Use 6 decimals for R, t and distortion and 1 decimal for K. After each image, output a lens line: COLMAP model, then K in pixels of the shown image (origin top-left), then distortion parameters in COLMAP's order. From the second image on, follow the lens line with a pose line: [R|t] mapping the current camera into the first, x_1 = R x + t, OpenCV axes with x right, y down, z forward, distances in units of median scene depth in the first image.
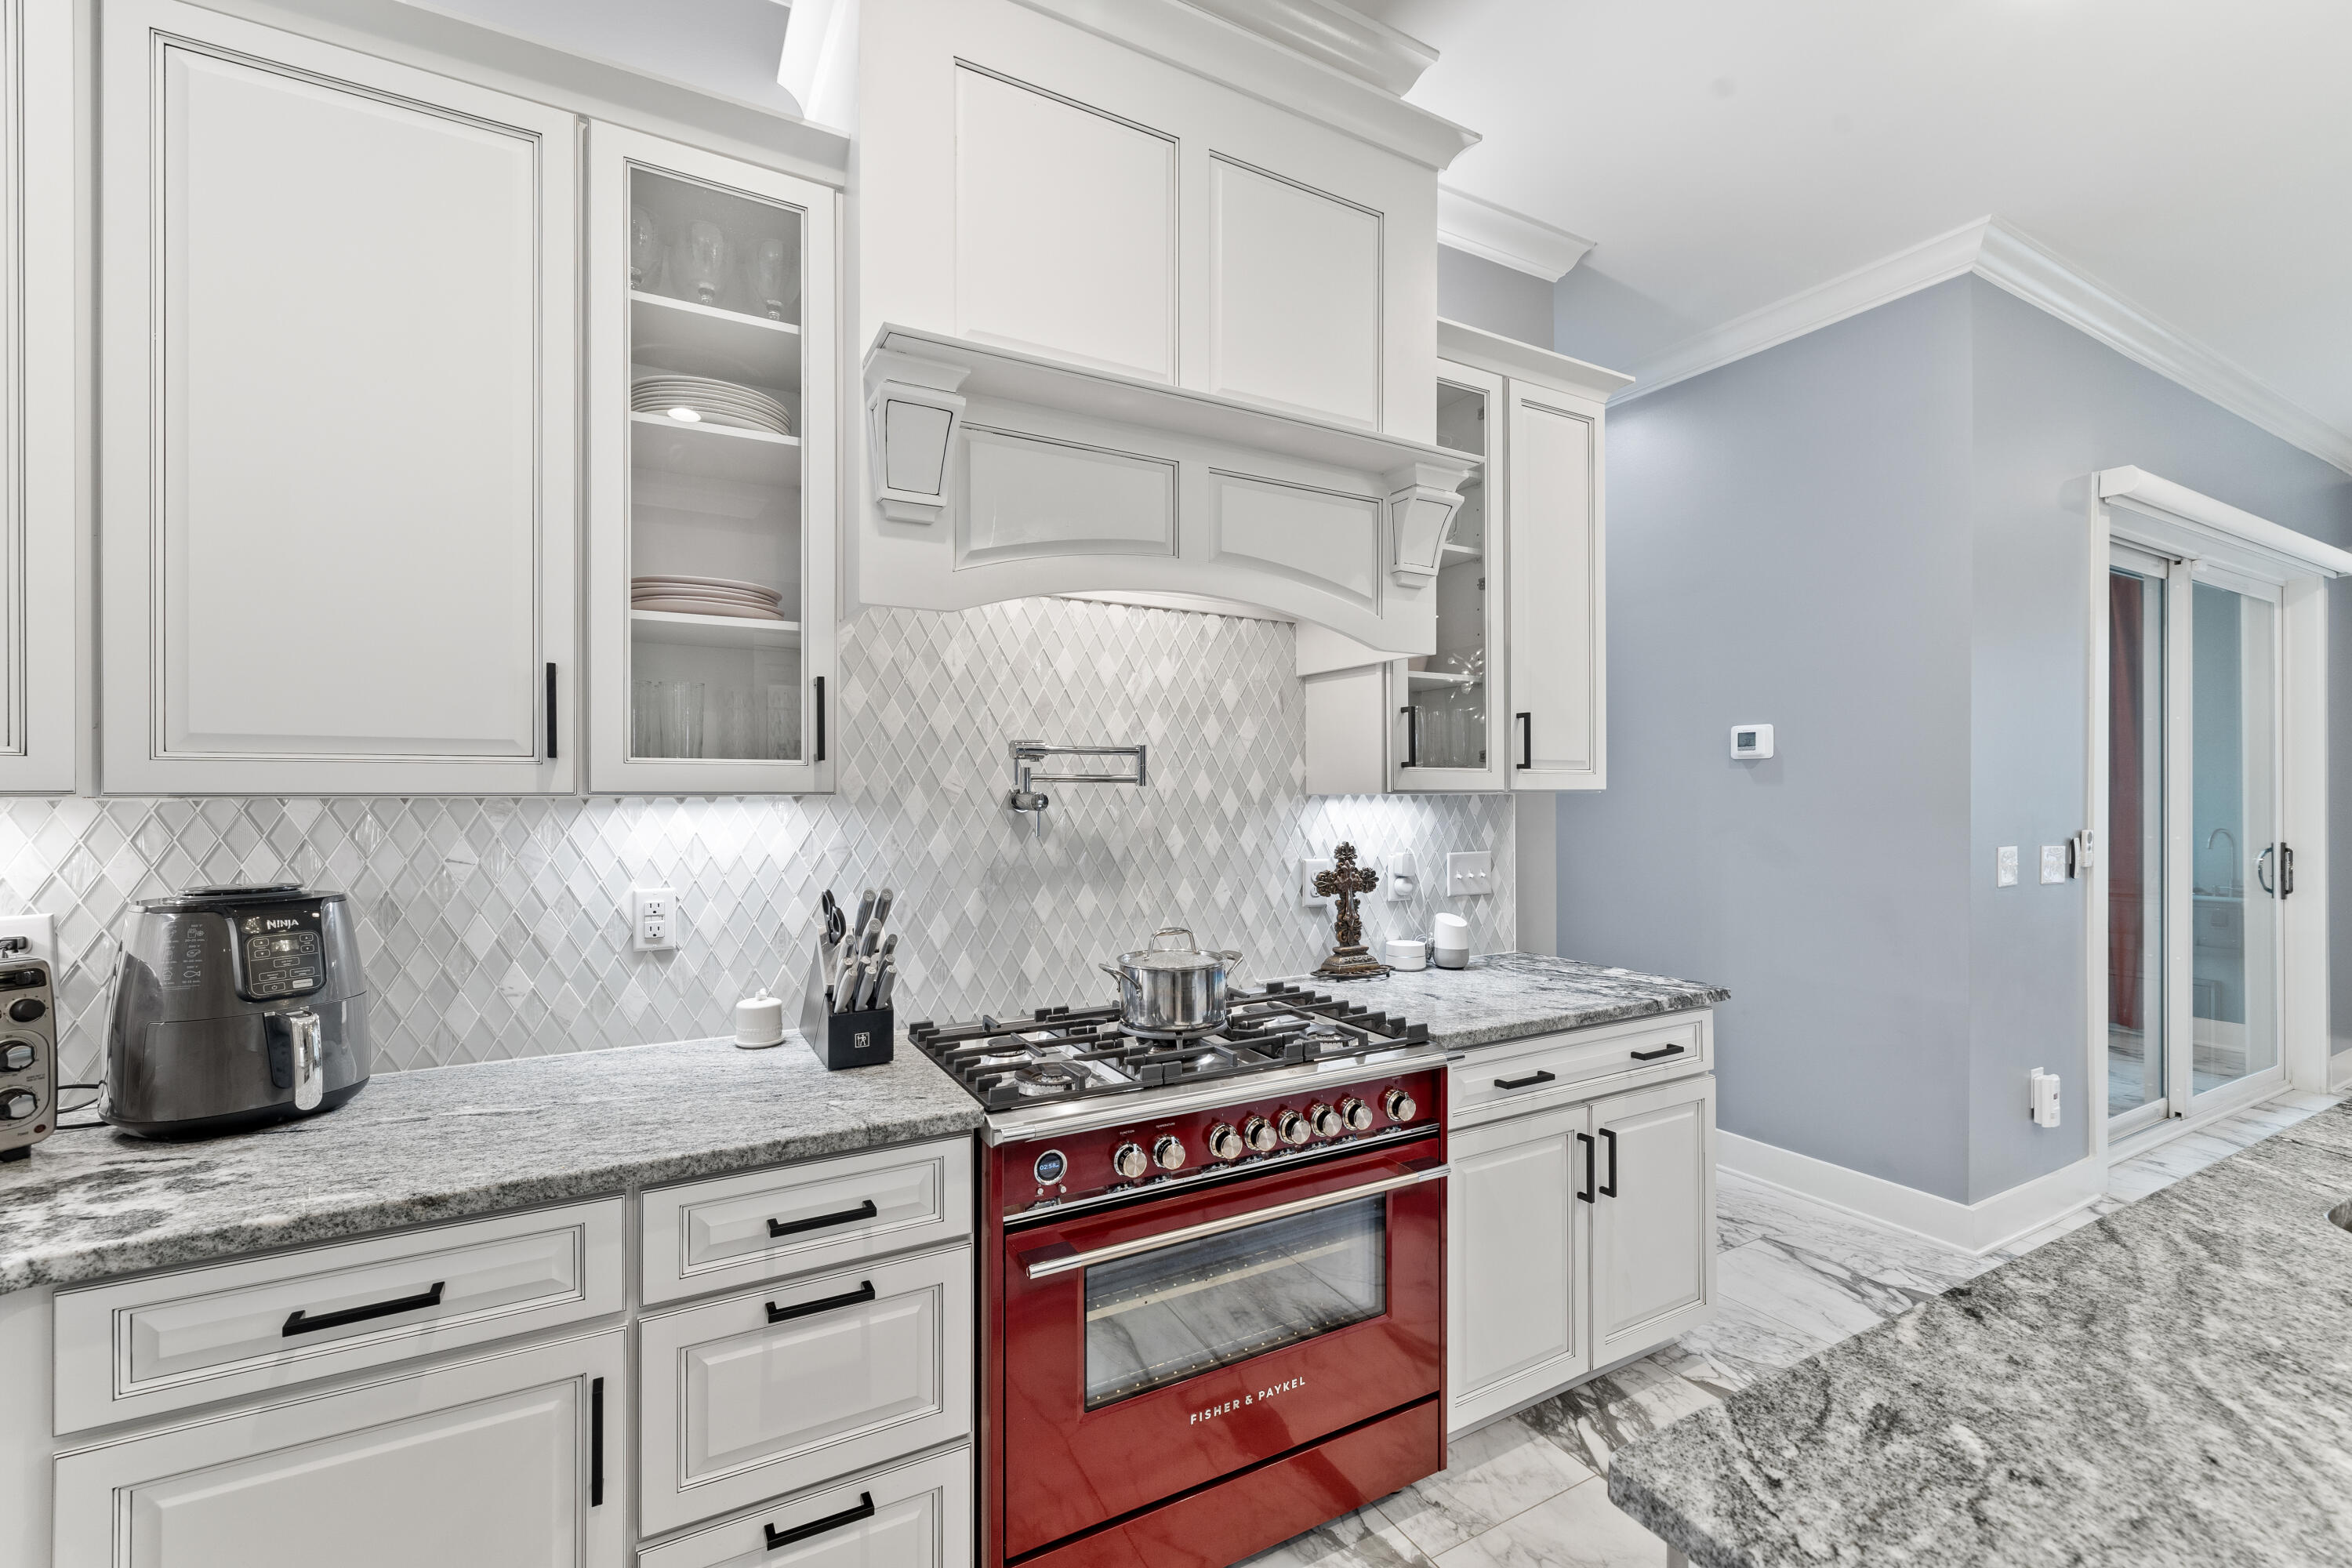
lens RADIAL K [[996.6, 0, 1176.0], [0, 996.6, 784.0], [0, 0, 1]] dist [0.001054, -0.000152]
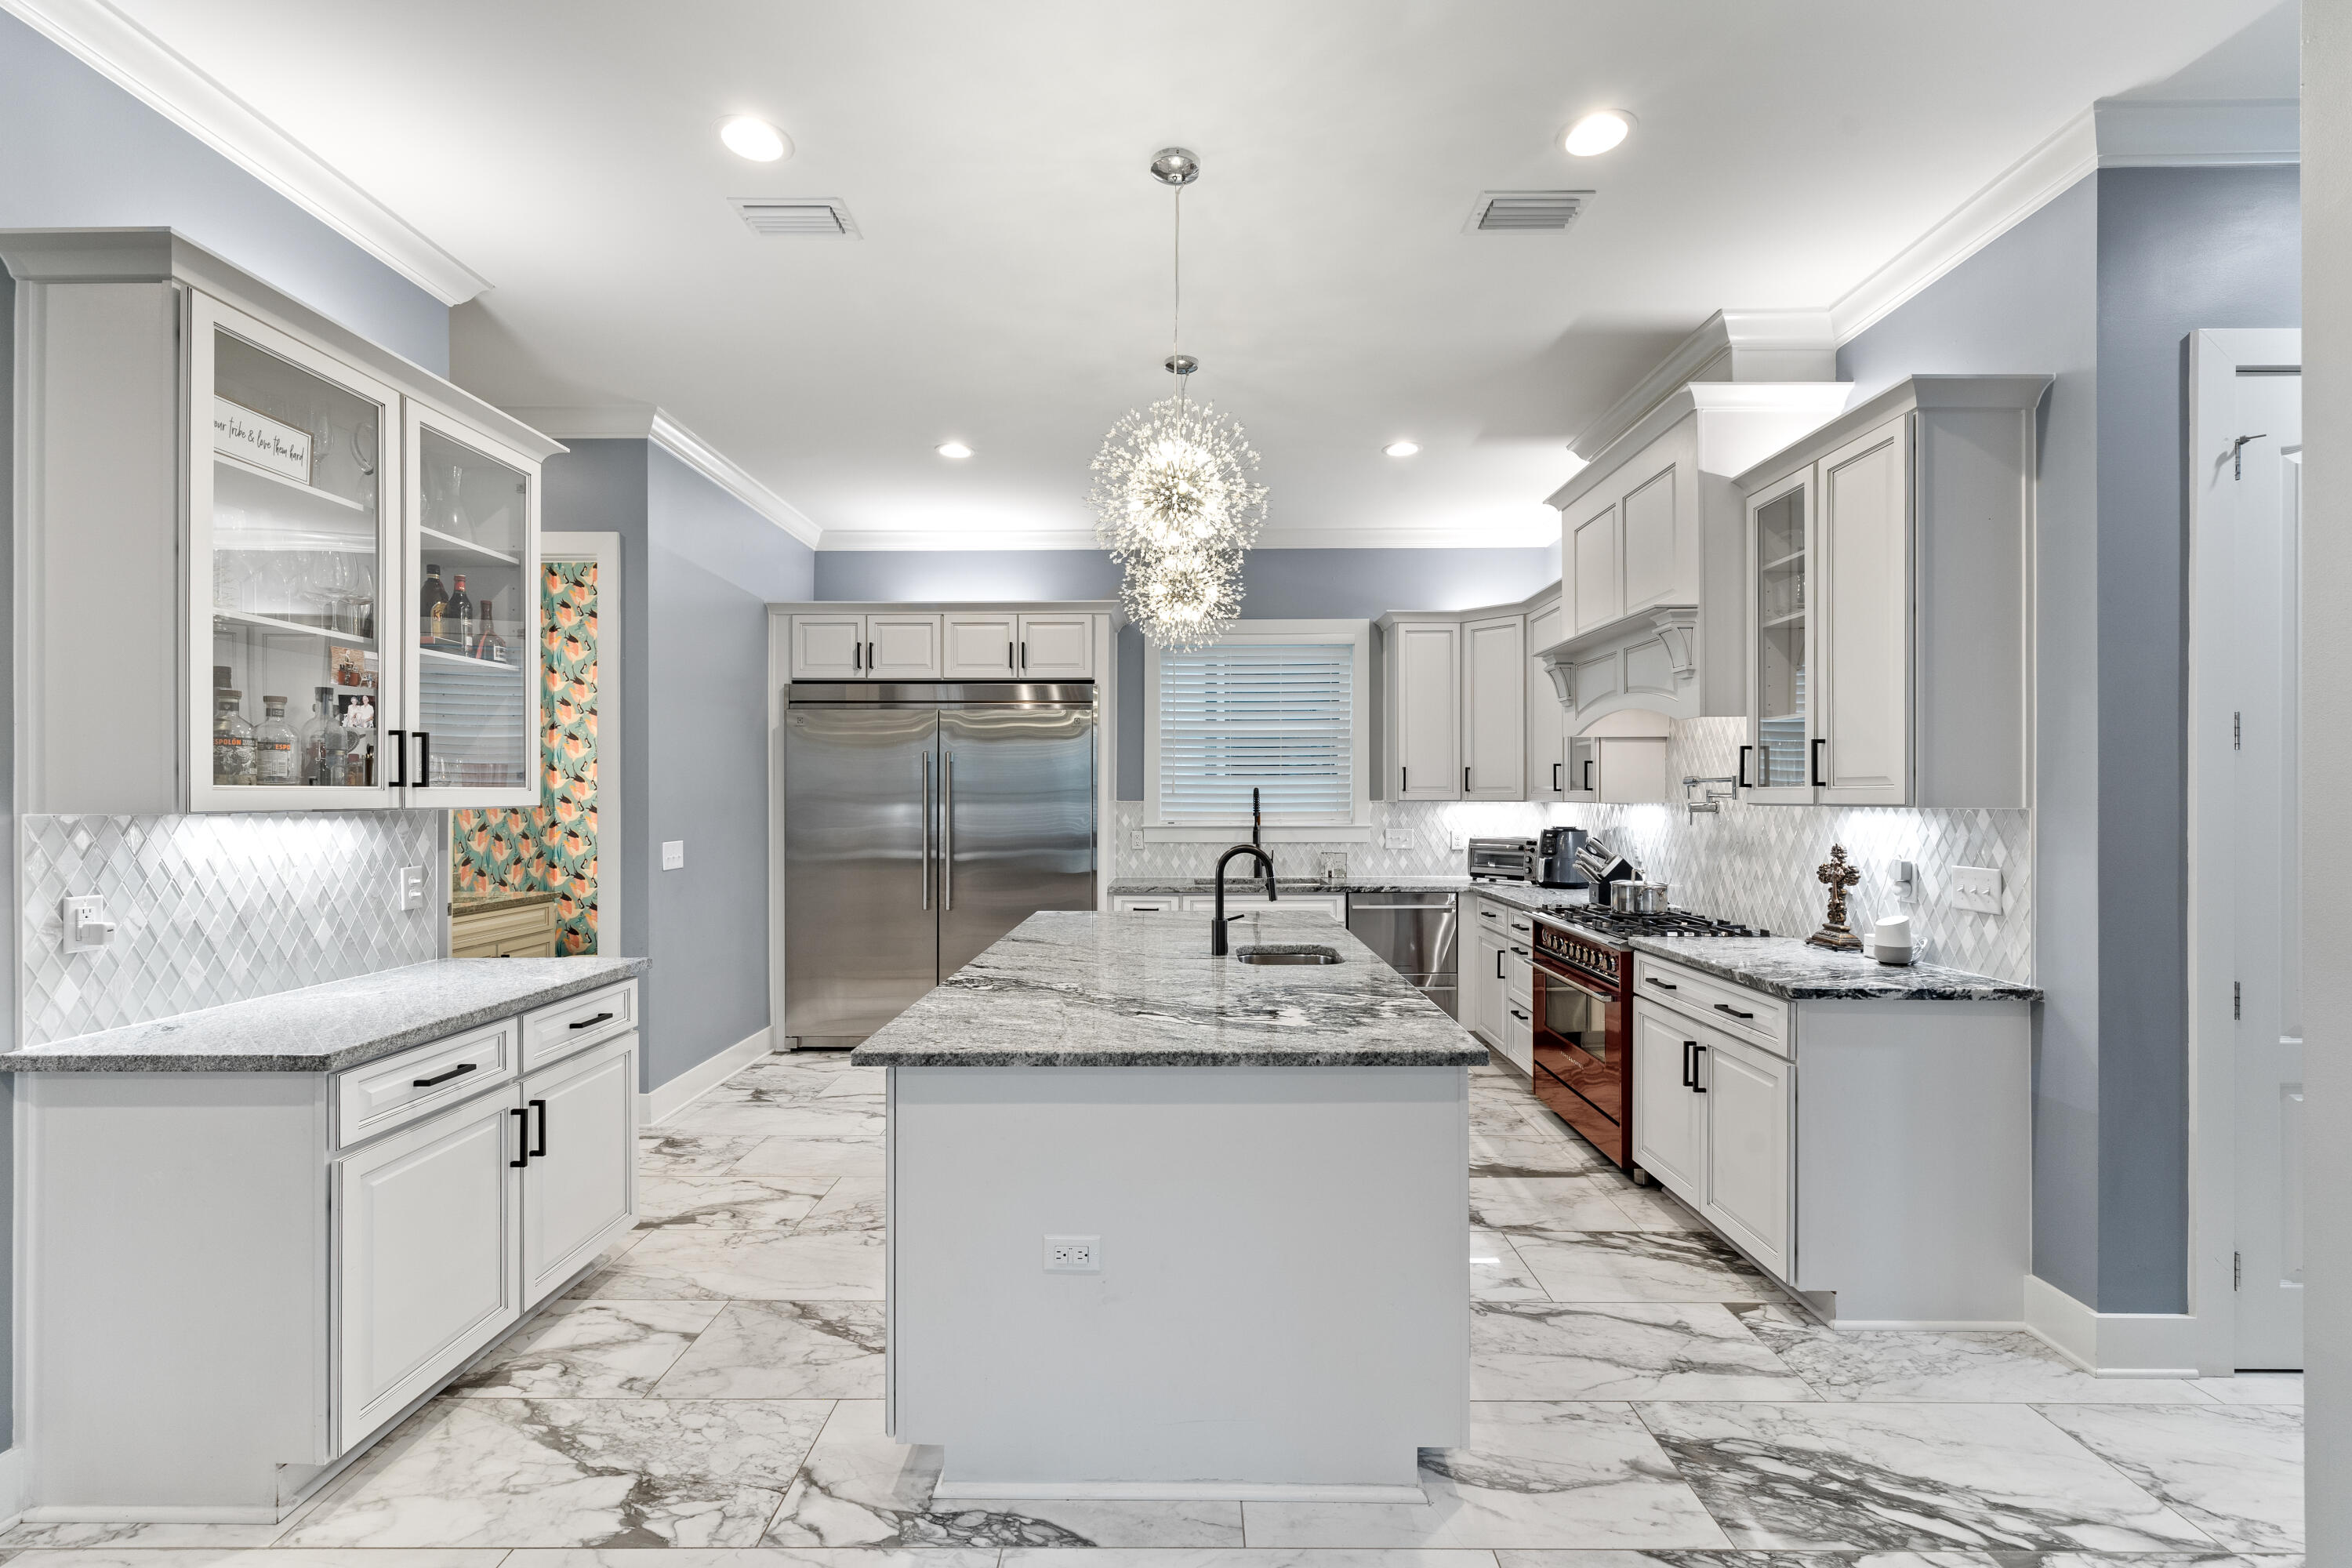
lens RADIAL K [[992.5, 0, 1177.5], [0, 992.5, 794.9], [0, 0, 1]] dist [0.001240, 0.000093]
pose [[-0.492994, -0.002354, -0.870029, 1.734108], [0.002772, 0.999987, -0.004276, -0.001340], [0.870028, -0.004520, -0.492981, 0.907052]]
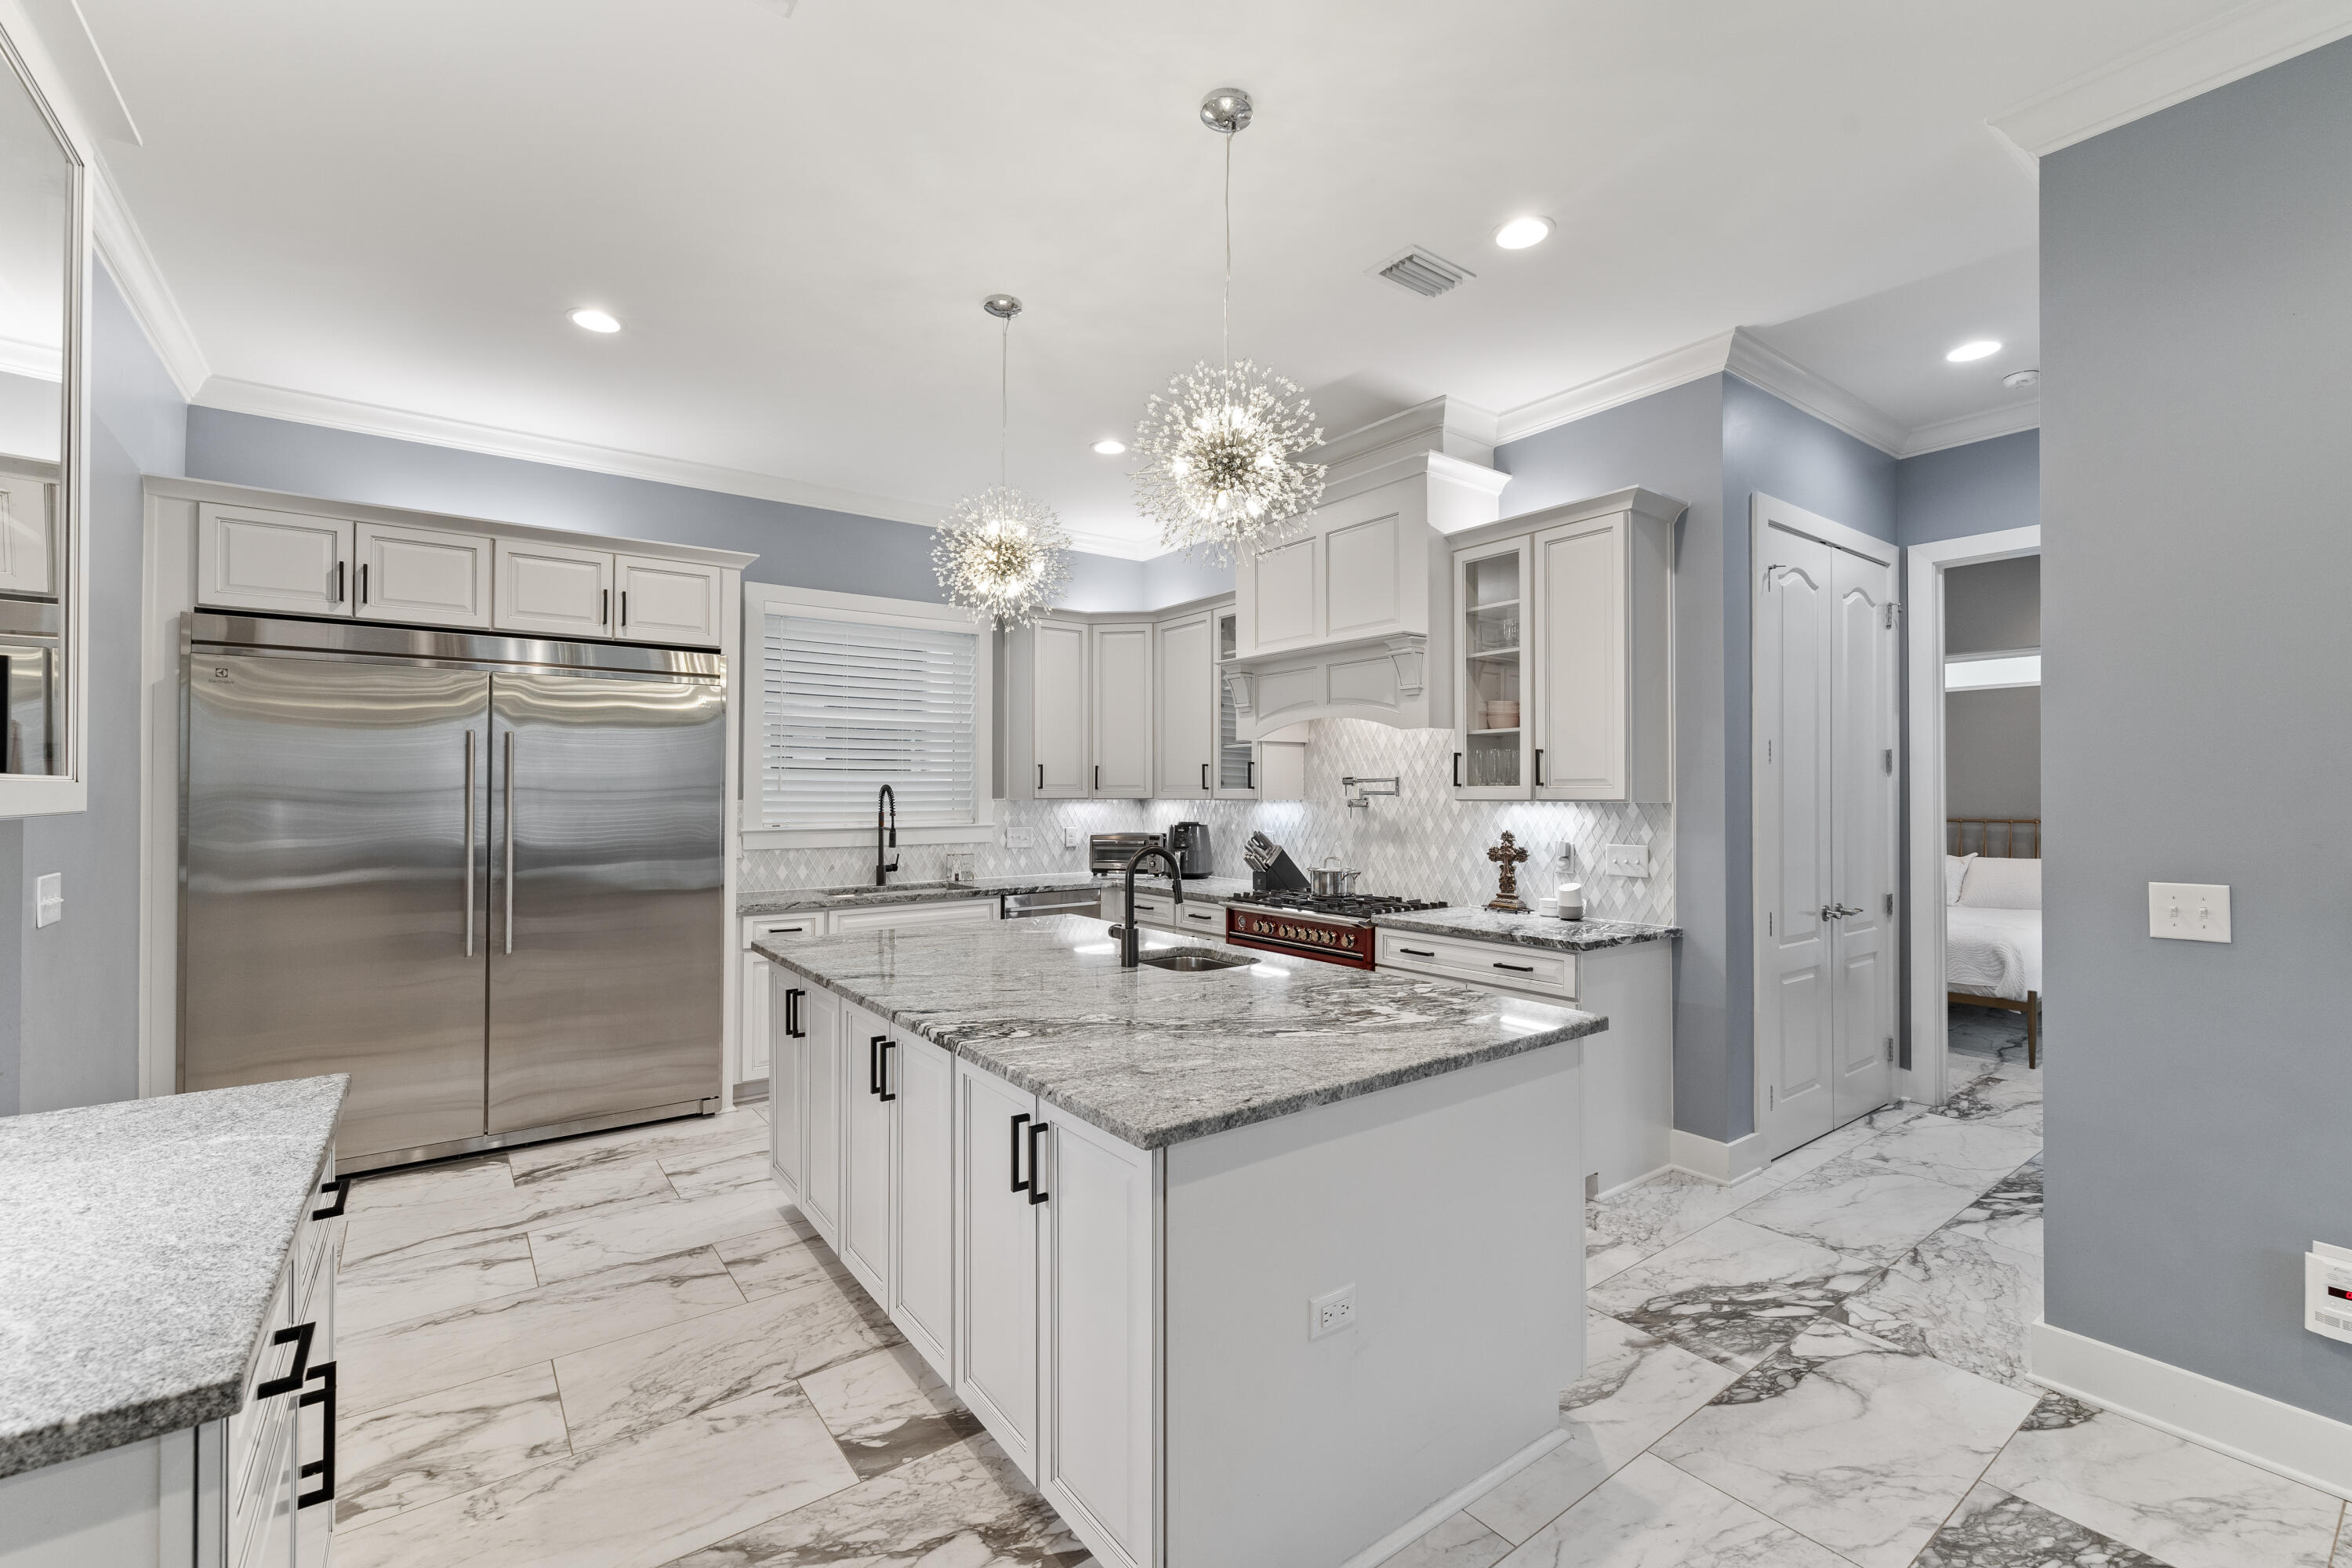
lens RADIAL K [[996.6, 0, 1176.0], [0, 996.6, 784.0], [0, 0, 1]] dist [0.001054, -0.000152]
pose [[0.129489, -0.011760, -0.991511, 1.771299], [0.004490, 0.999926, -0.011274, -0.002485], [0.991571, -0.002992, 0.129532, 0.245683]]
